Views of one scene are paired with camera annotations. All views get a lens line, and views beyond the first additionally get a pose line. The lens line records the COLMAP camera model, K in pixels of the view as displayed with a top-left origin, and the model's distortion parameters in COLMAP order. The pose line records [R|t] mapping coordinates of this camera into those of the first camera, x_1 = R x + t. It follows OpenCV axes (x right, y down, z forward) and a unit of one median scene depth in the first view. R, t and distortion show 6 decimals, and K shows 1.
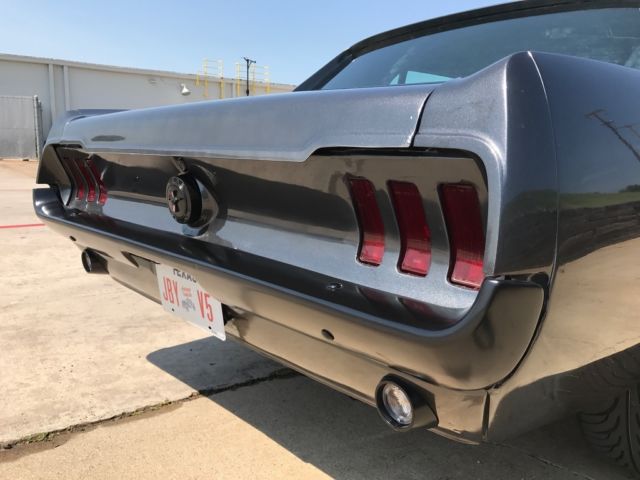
lens RADIAL K [[528.4, 0, 317.4], [0, 528.4, 238.1], [0, 0, 1]] dist [0.001346, 0.002732]
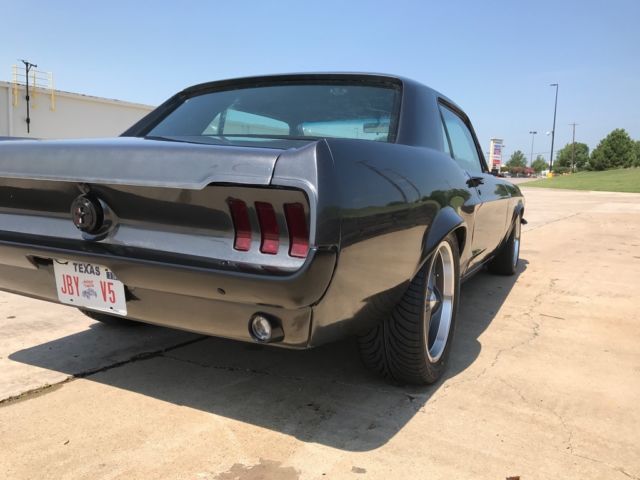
lens RADIAL K [[545.5, 0, 320.0], [0, 545.5, 240.0], [0, 0, 1]] dist [0.033641, -0.008947]
pose [[0.928163, -0.026292, 0.371243, -0.225902], [0.036682, 0.999107, -0.020953, 0.044461], [-0.370361, 0.033066, 0.928299, -0.515761]]
